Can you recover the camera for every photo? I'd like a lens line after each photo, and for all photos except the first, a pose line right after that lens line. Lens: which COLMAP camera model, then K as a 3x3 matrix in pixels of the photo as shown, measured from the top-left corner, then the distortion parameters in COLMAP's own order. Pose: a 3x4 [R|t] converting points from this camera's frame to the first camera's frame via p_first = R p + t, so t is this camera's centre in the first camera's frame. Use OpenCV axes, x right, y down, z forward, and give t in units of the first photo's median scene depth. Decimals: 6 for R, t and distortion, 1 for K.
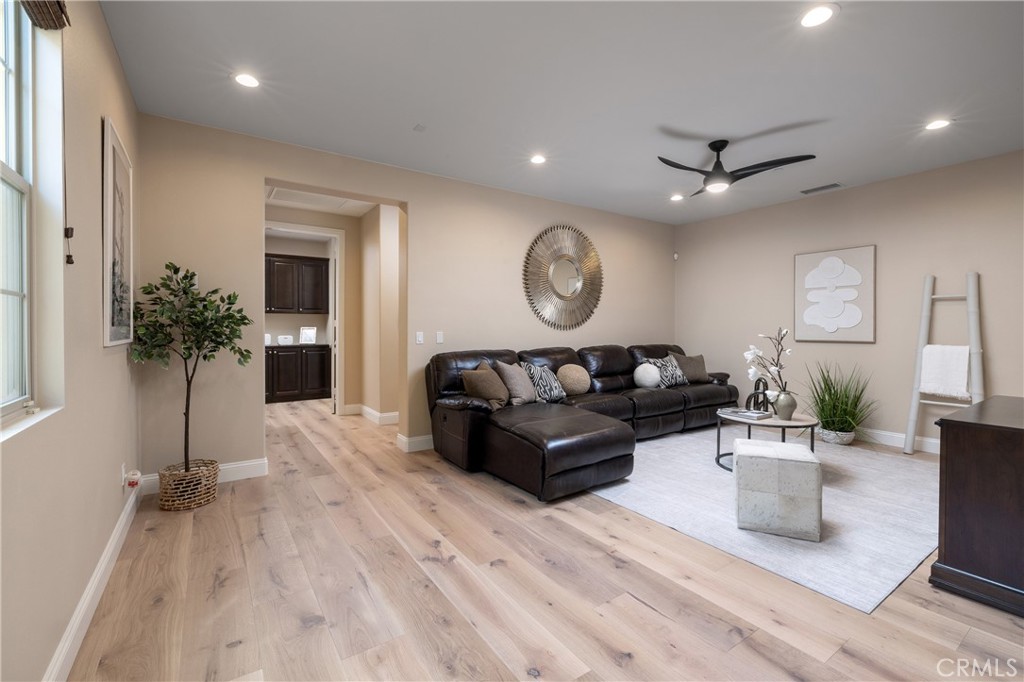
lens RADIAL K [[439.0, 0, 508.0], [0, 439.0, 333.6], [0, 0, 1]] dist [0.003074, -0.000790]
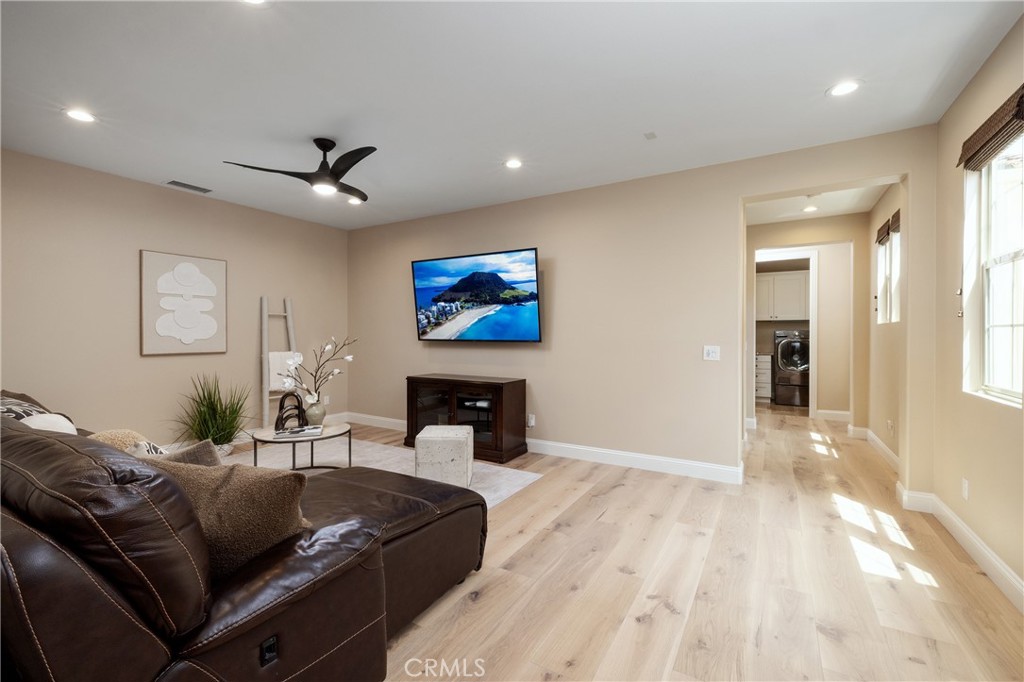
lens RADIAL K [[439.0, 0, 506.9], [0, 439.0, 337.6], [0, 0, 1]] dist [0.003074, -0.000790]
pose [[-0.416658, -0.009589, 0.909013, -0.827374], [0.010743, 0.999823, 0.015471, -0.049823], [-0.909000, 0.016212, -0.416481, 1.642498]]
